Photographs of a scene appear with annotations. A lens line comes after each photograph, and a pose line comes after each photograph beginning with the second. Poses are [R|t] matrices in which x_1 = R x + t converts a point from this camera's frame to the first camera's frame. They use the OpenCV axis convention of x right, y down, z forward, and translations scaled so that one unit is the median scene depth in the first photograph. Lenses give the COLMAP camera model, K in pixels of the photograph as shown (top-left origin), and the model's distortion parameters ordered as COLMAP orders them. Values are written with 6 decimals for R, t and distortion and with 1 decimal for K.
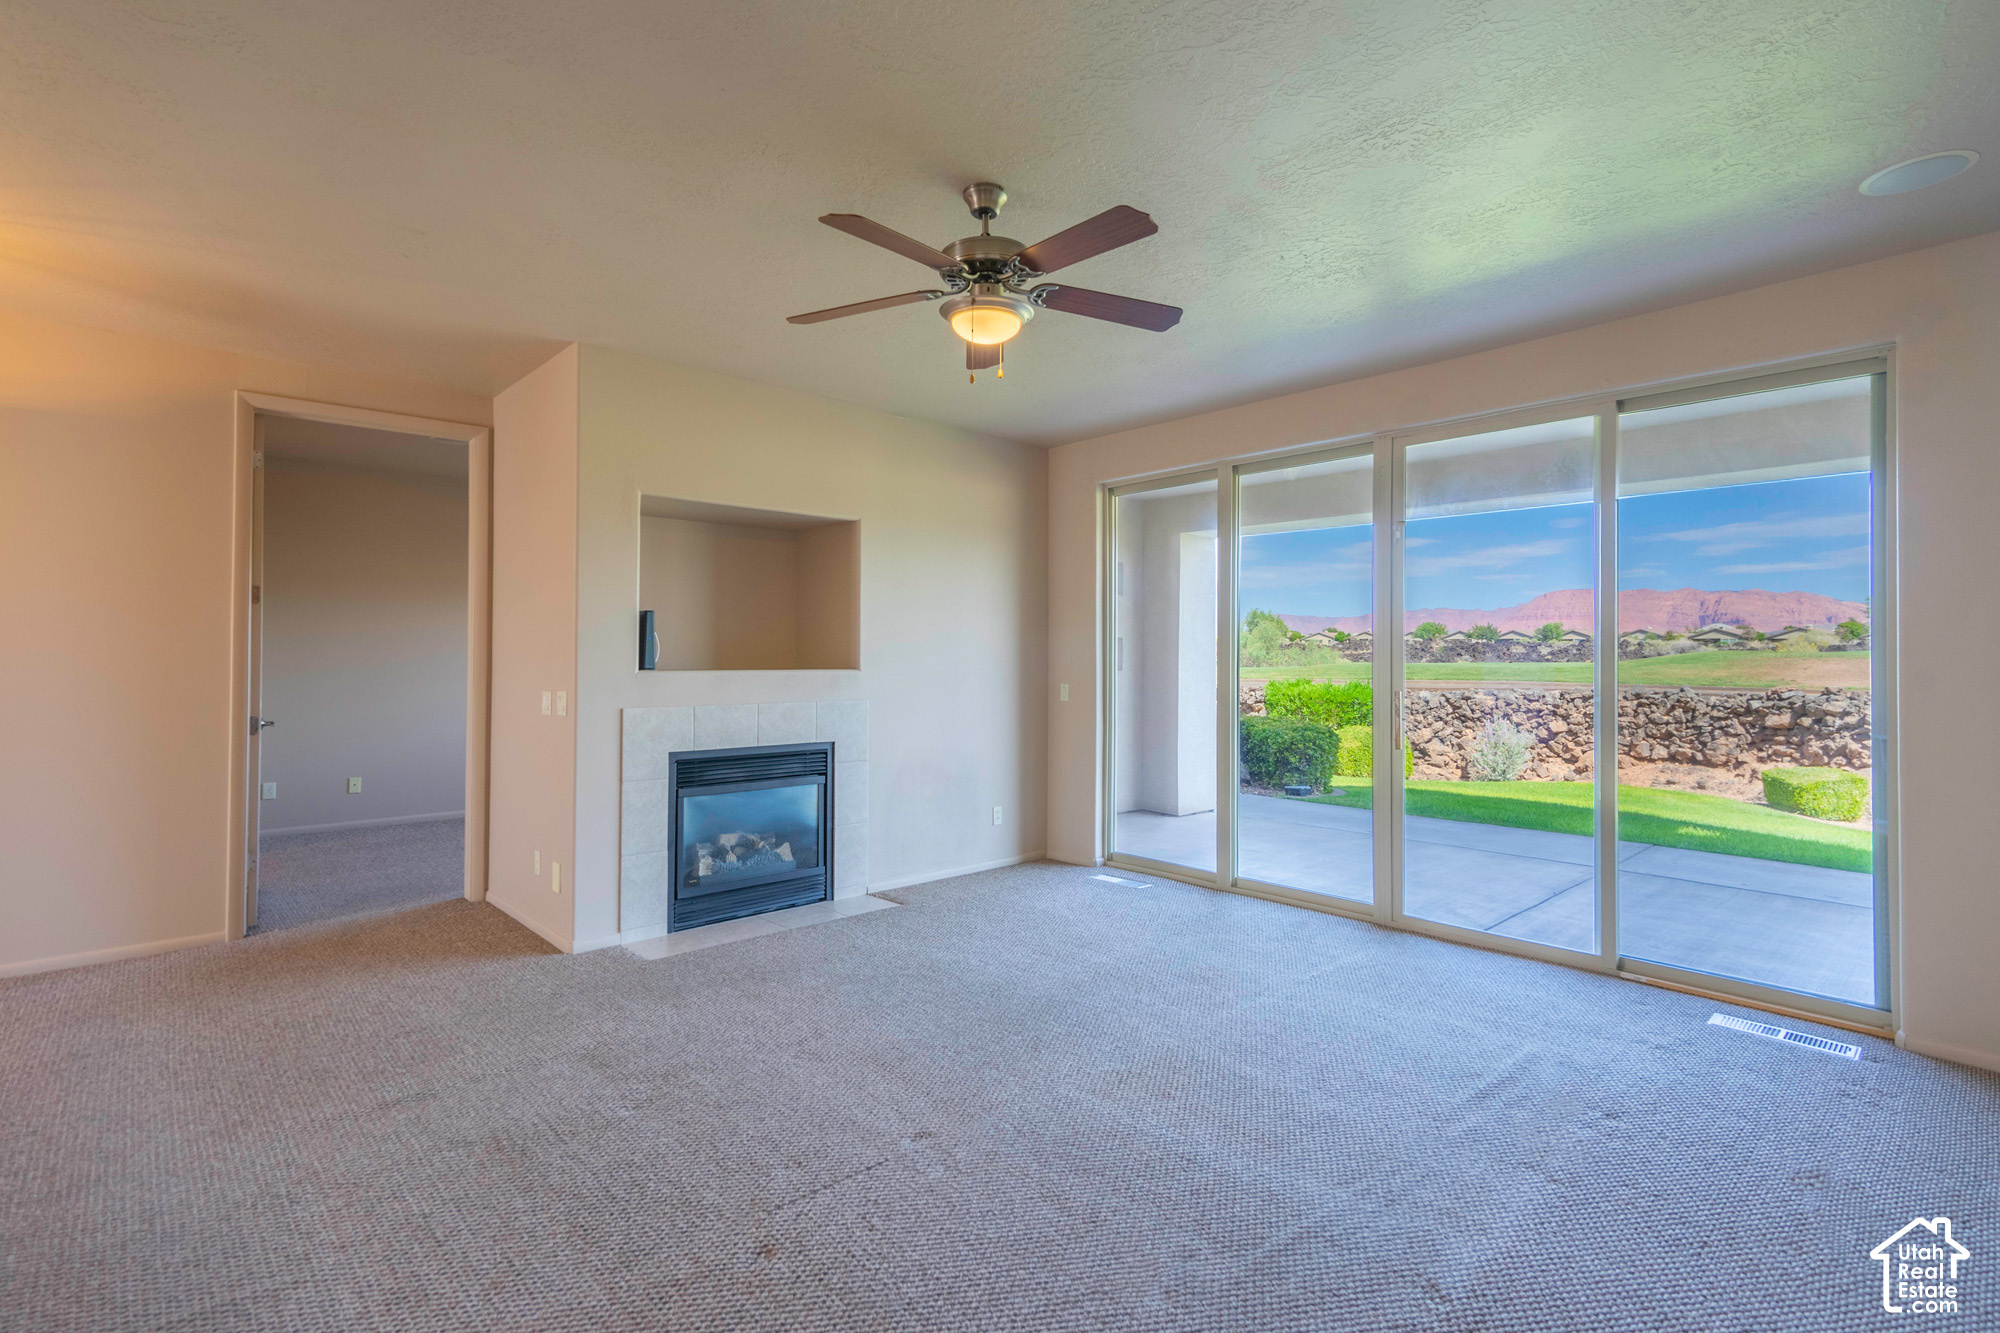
lens RADIAL K [[932.7, 0, 1003.4], [0, 932.7, 638.9], [0, 0, 1]] dist [-0.008427, 0.005778]
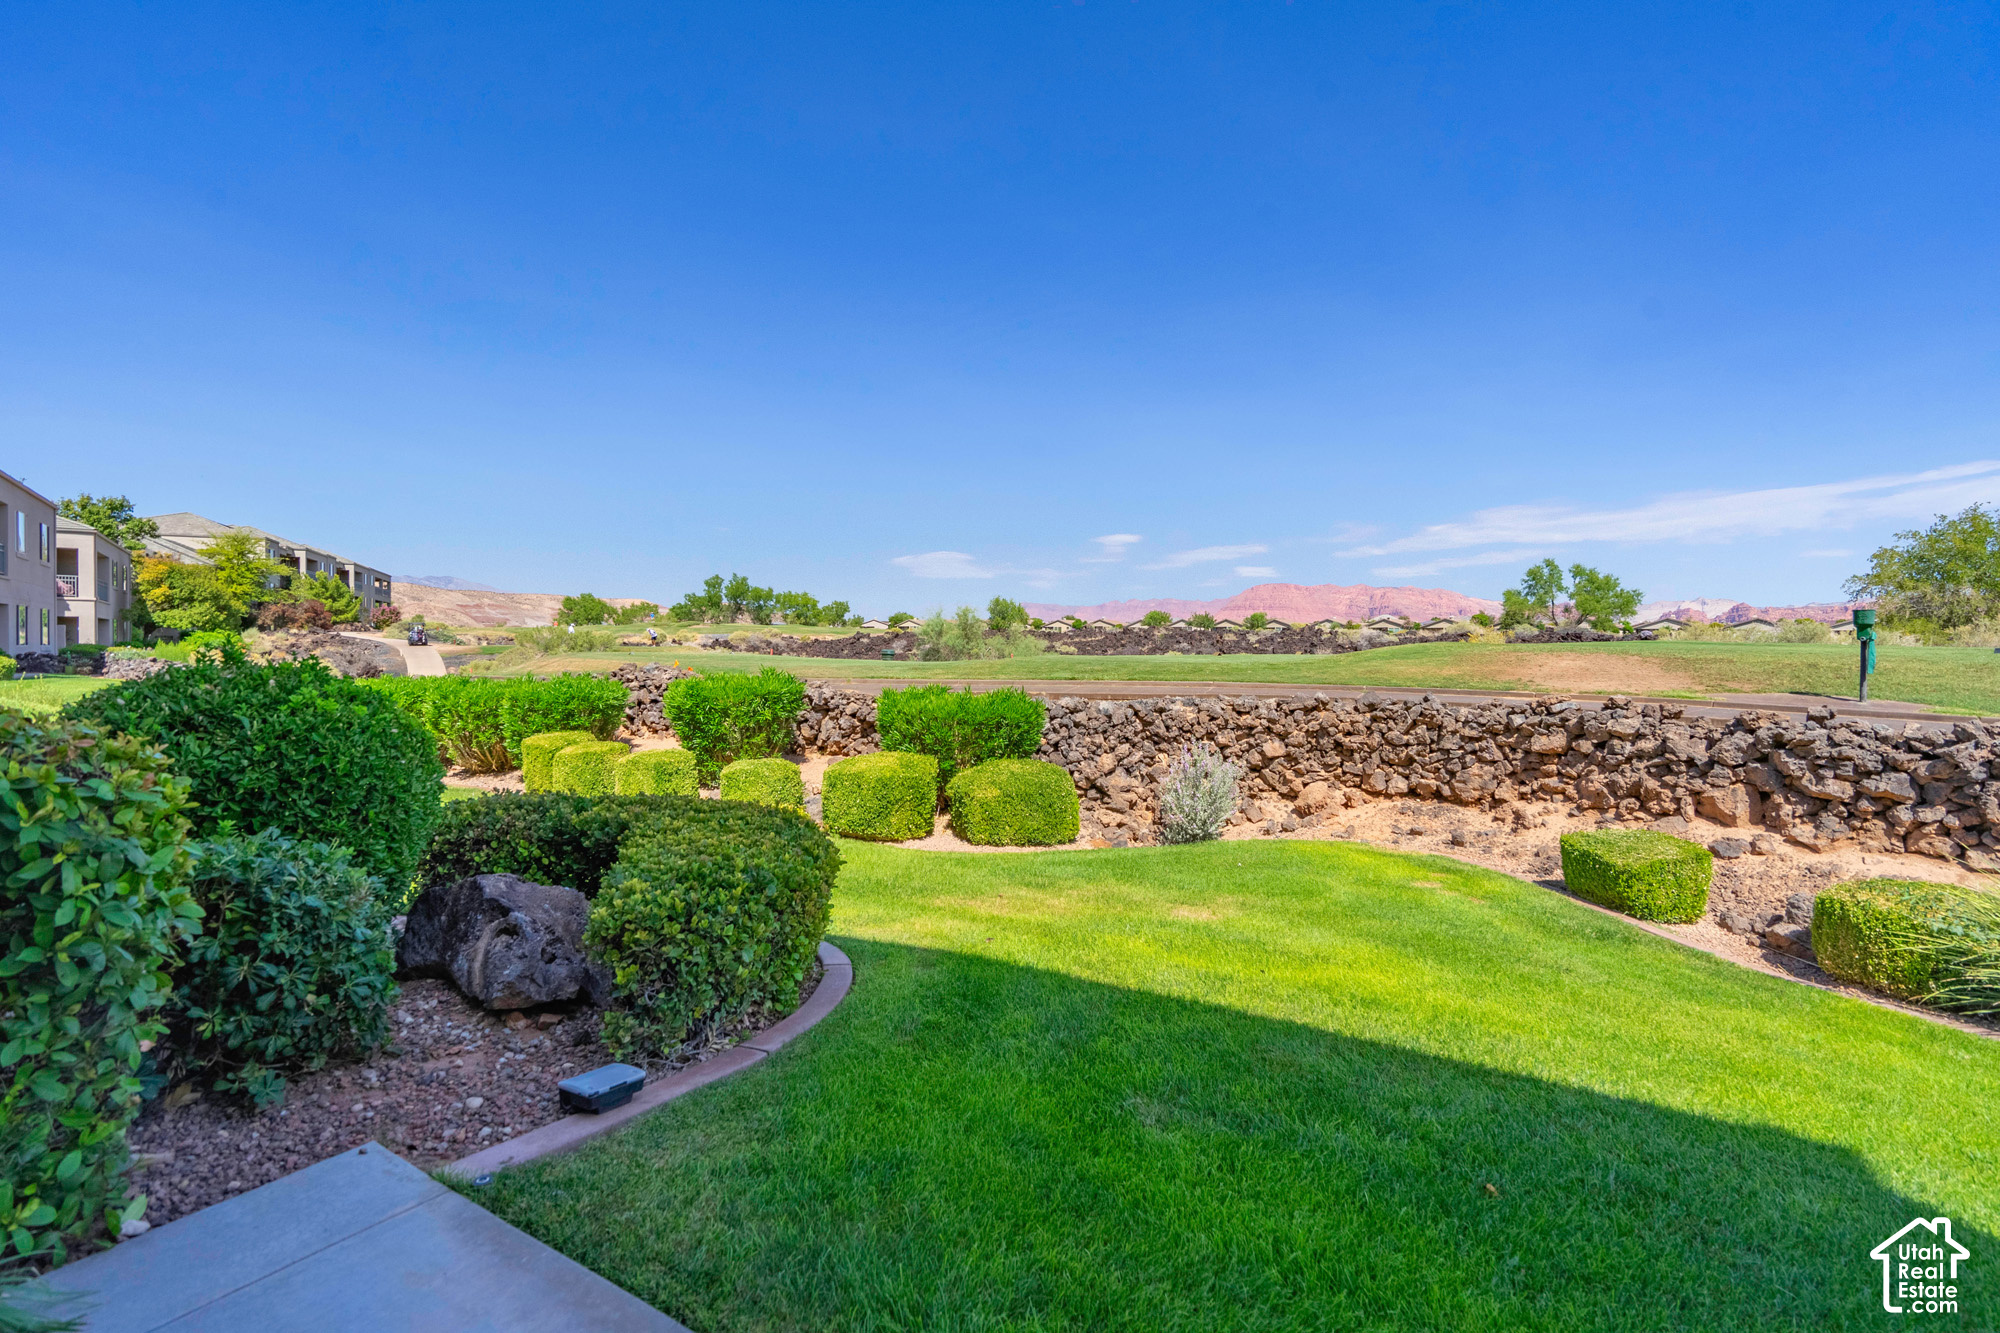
lens RADIAL K [[932.7, 0, 1010.1], [0, 932.7, 645.8], [0, 0, 1]] dist [-0.008427, 0.005778]
pose [[0.962989, 0.000127, 0.269542, 0.223901], [-0.006159, 0.999749, 0.021535, -0.001049], [-0.269472, -0.022398, 0.962748, 0.395973]]
